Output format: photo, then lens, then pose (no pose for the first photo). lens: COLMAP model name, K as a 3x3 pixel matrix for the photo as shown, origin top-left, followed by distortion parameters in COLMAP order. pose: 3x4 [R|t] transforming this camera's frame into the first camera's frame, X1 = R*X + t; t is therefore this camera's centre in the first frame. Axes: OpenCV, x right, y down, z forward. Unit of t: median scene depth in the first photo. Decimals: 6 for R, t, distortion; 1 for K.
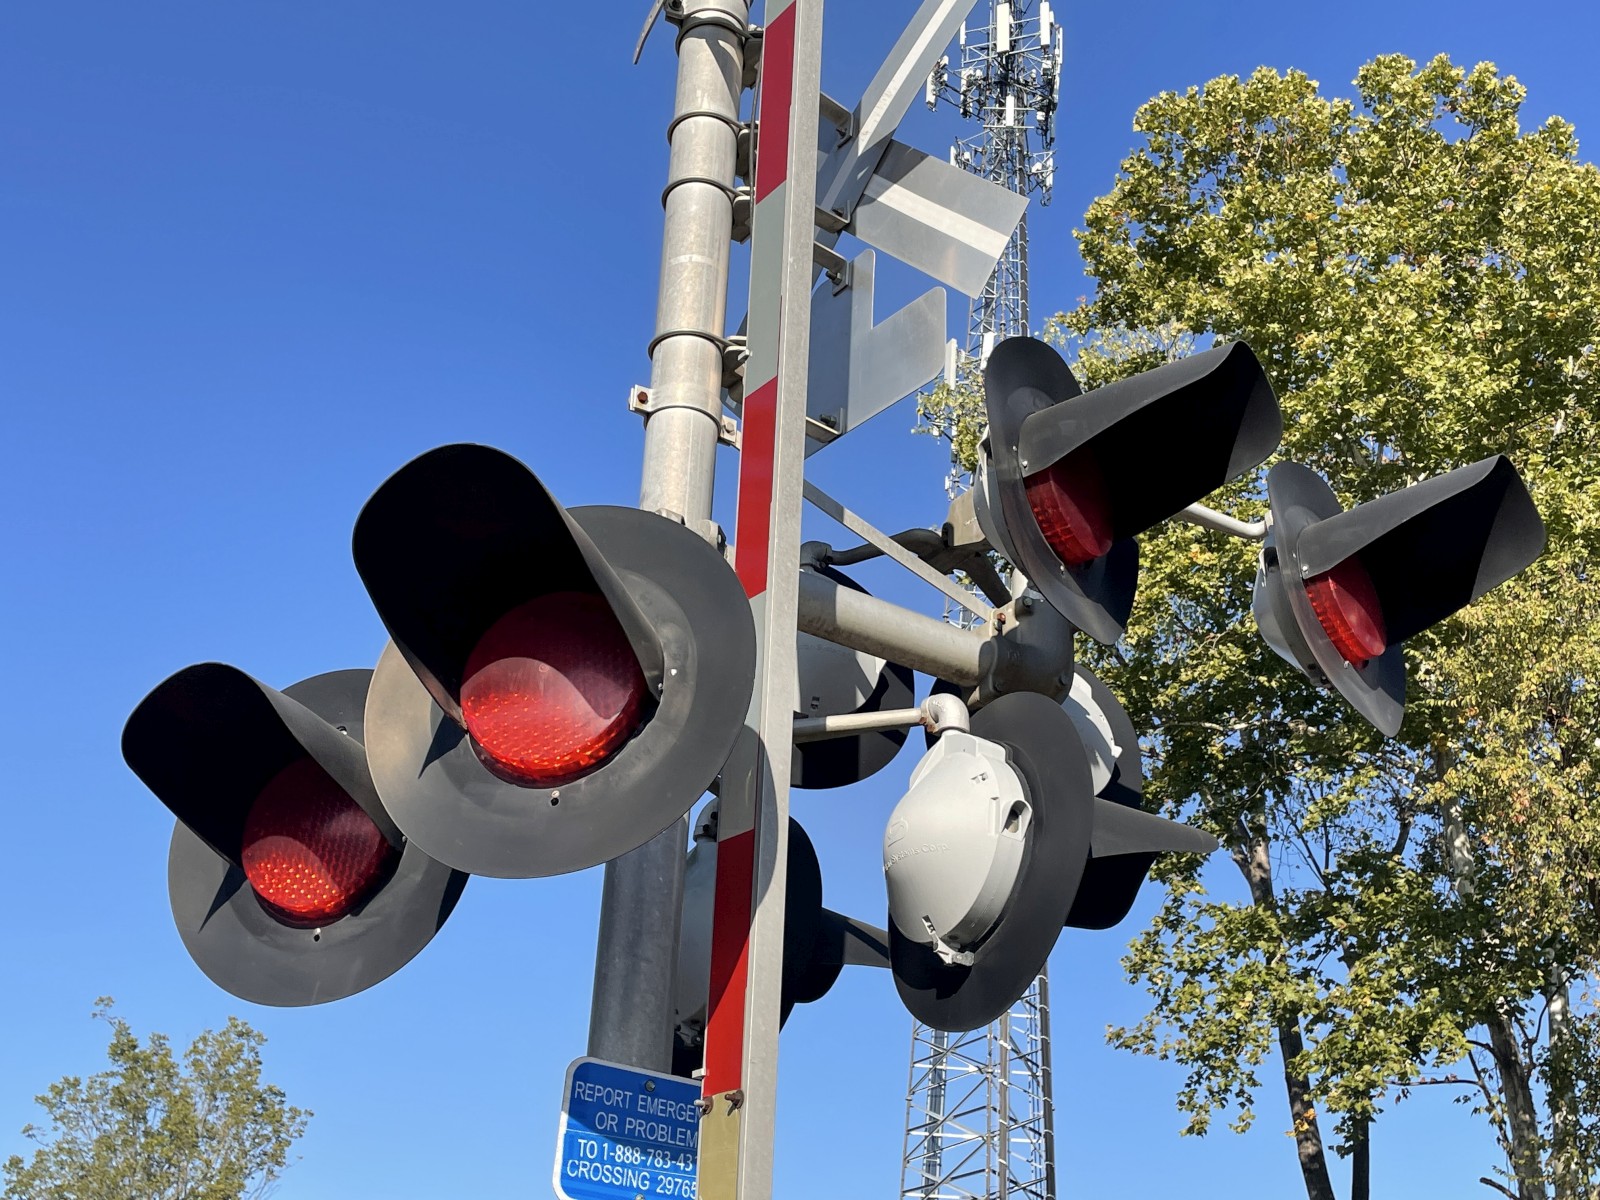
lens RADIAL K [[1839.0, 0, 817.6], [0, 1839.0, 596.2], [0, 0, 1]] dist [0.134480, -0.228541]
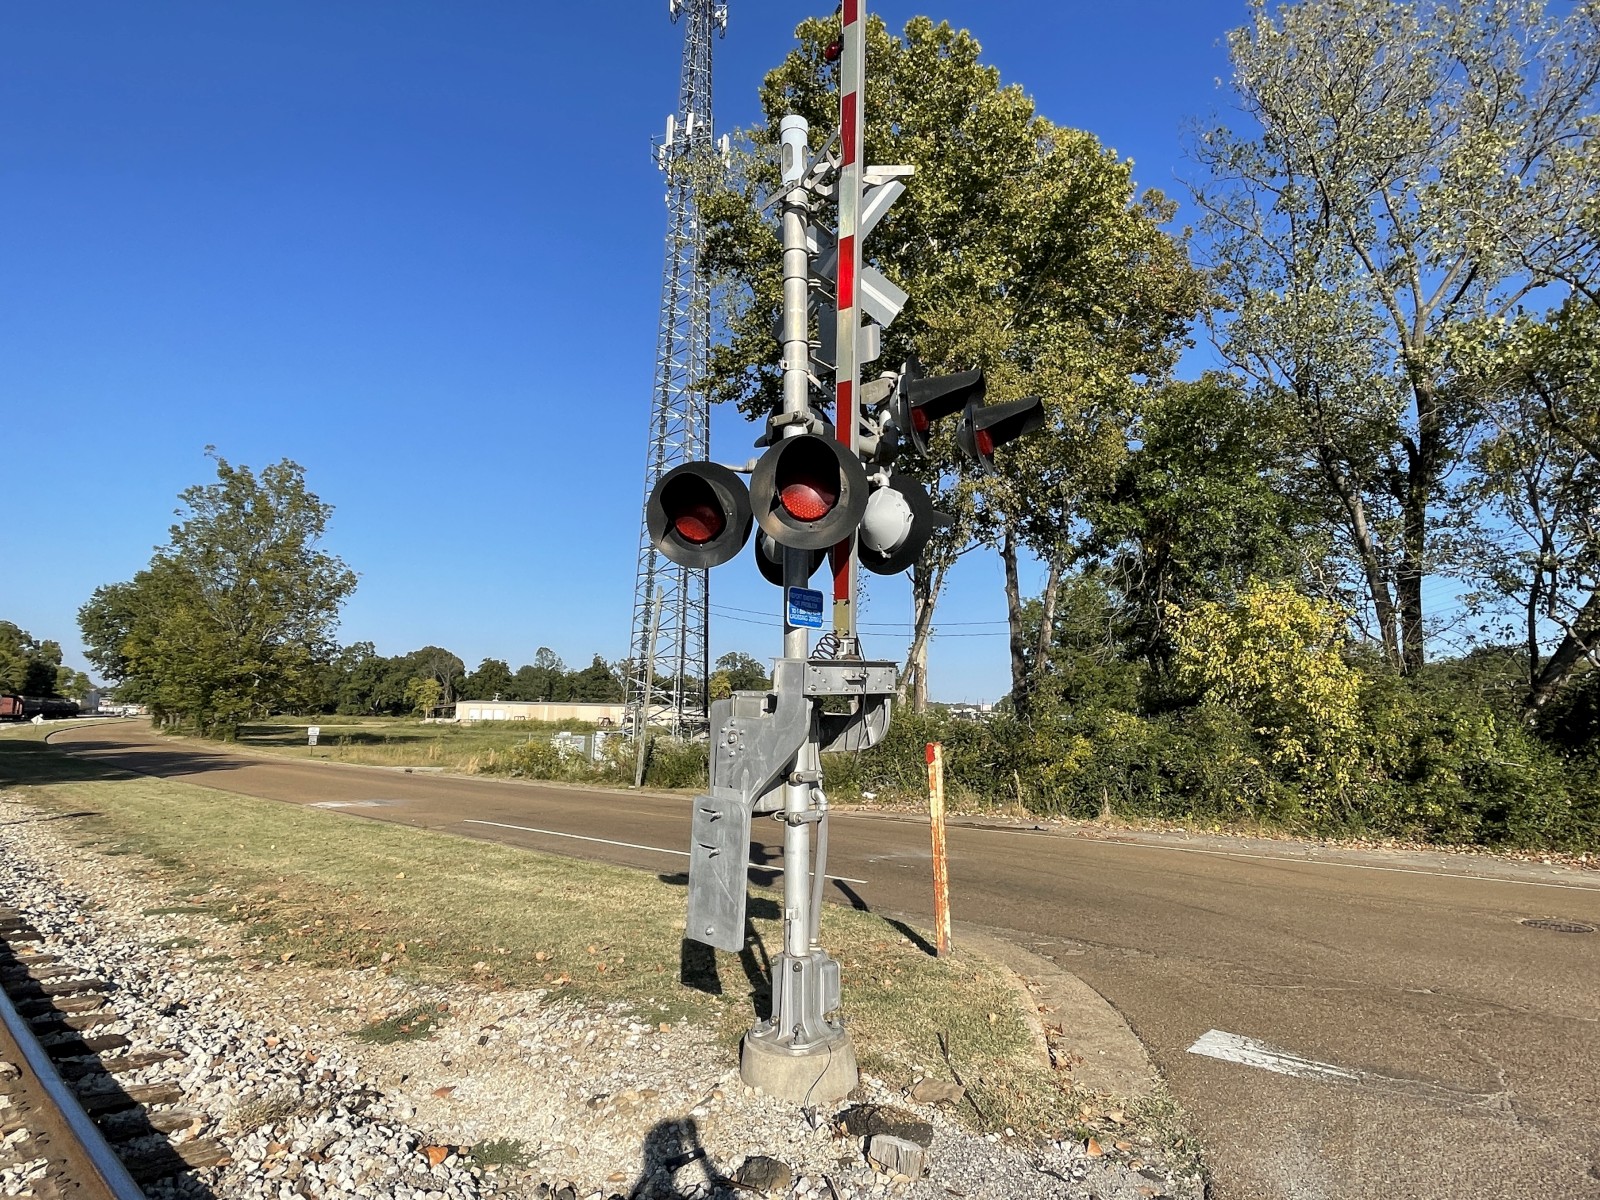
lens RADIAL K [[886.9, 0, 810.0], [0, 886.9, 600.1], [0, 0, 1]] dist [-0.001280, 0.000858]
pose [[0.968140, -0.008653, 0.250259, -0.047357], [-0.083308, 0.931344, 0.354483, -0.030043], [-0.236145, -0.364038, 0.900951, -0.049082]]
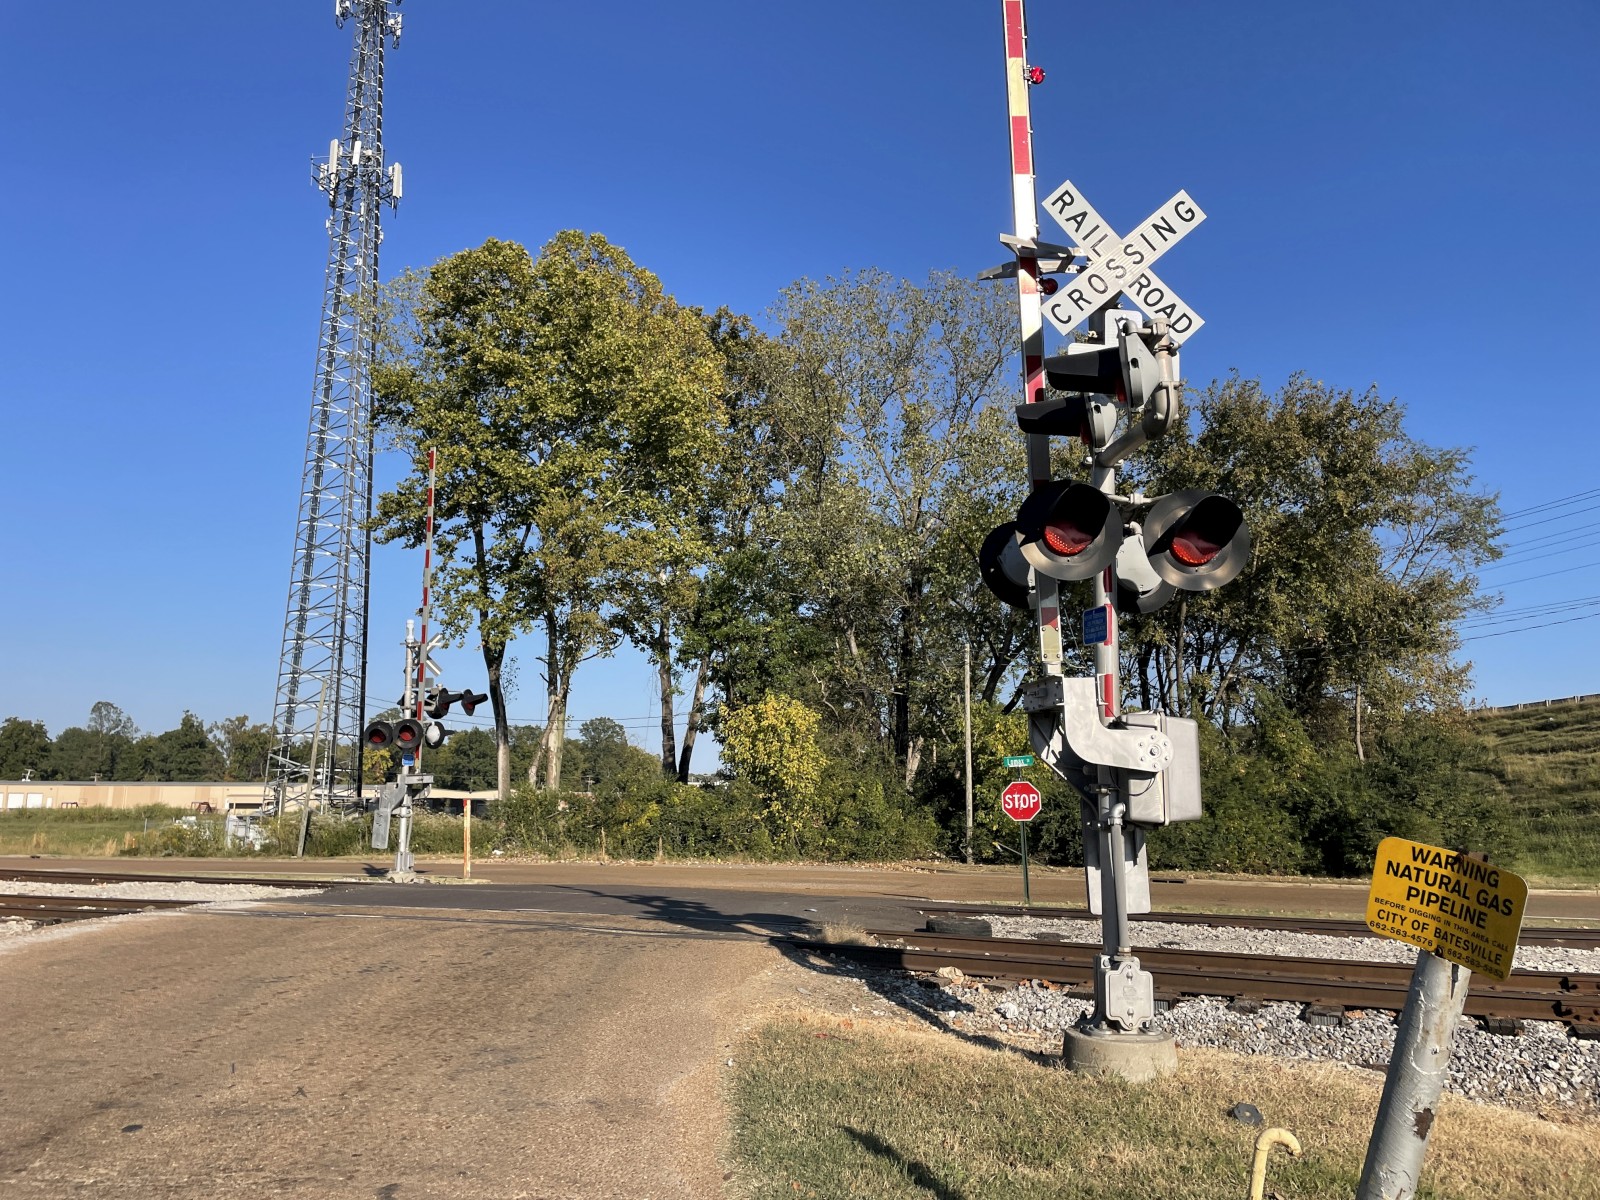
lens RADIAL K [[1190.6, 0, 780.1], [0, 1190.6, 590.6], [0, 0, 1]] dist [0.102909, -0.139779]
pose [[0.889312, 0.022584, 0.456742, -0.156236], [-0.173548, 0.940728, 0.291396, -0.353550], [-0.423089, -0.338409, 0.840520, -0.643795]]
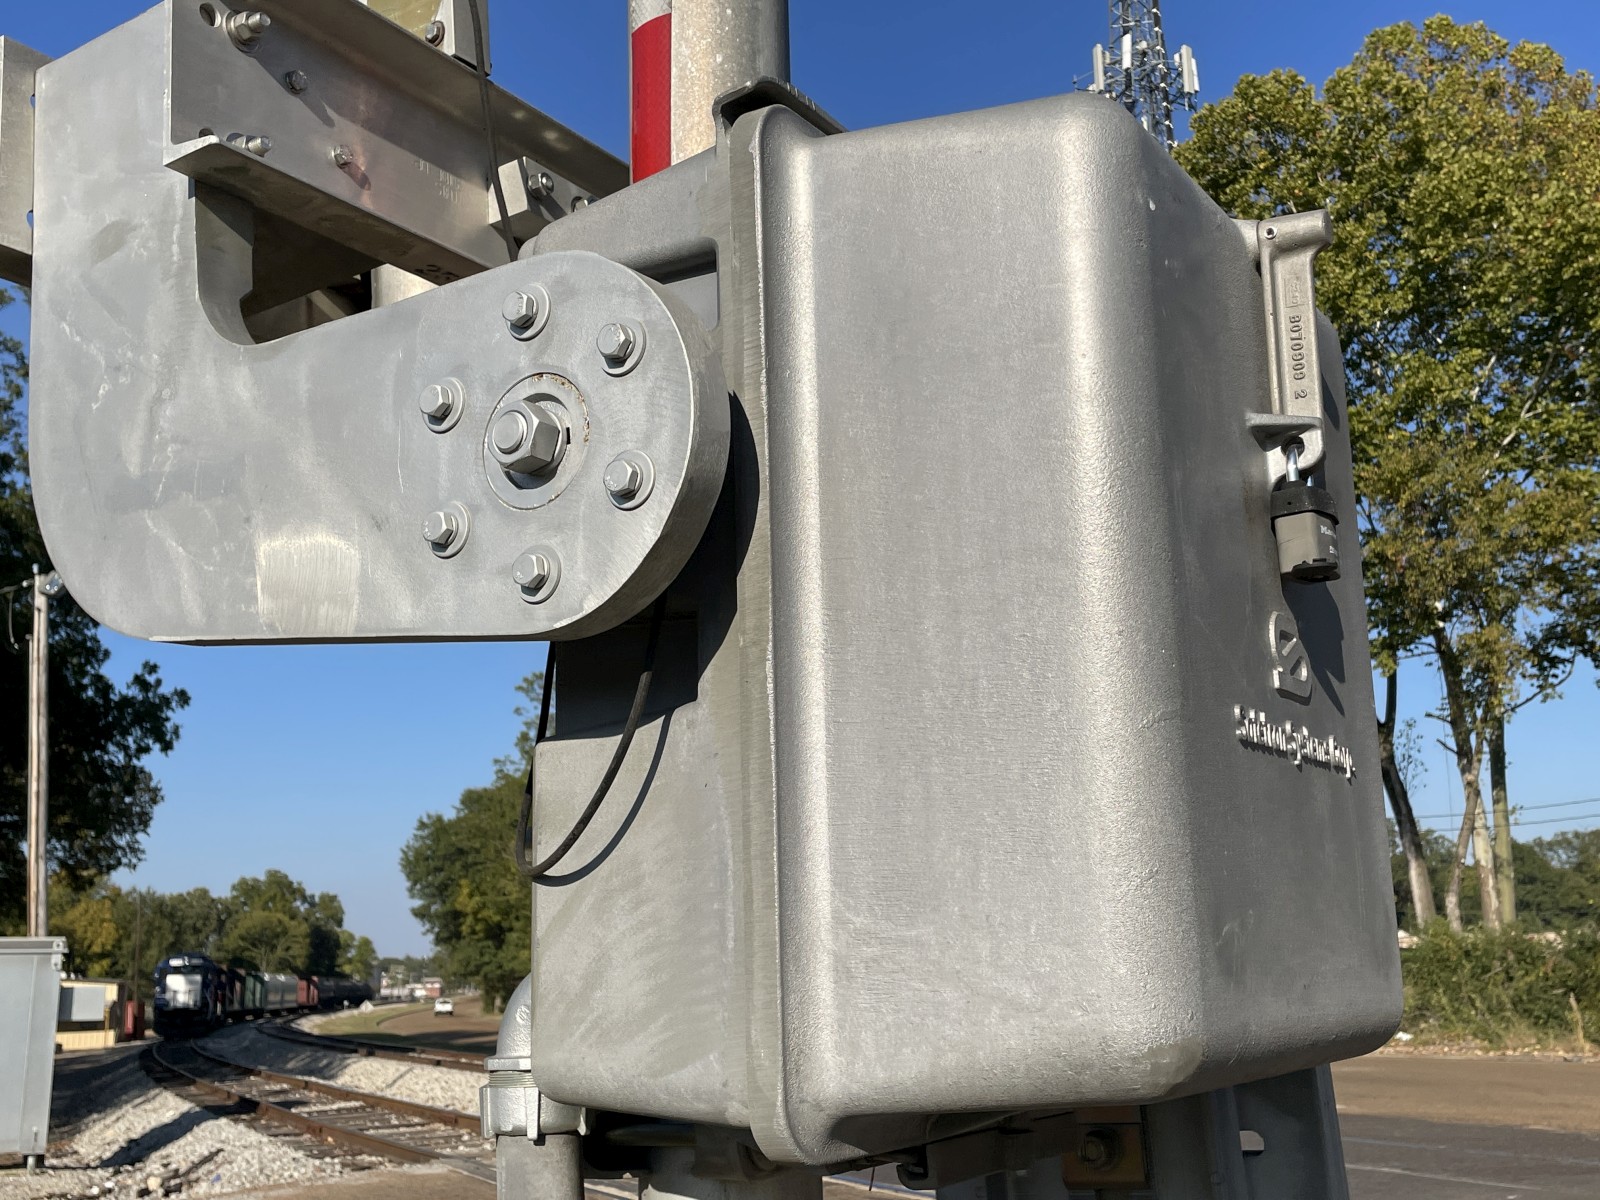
lens RADIAL K [[1673.6, 0, 802.6], [0, 1673.6, 613.5], [0, 0, 1]] dist [0.063112, -0.056756]
pose [[0.979324, -0.130765, -0.154351, 0.008768], [0.168963, 0.948307, 0.268638, -0.280506], [0.111244, -0.289163, 0.950794, -0.531616]]
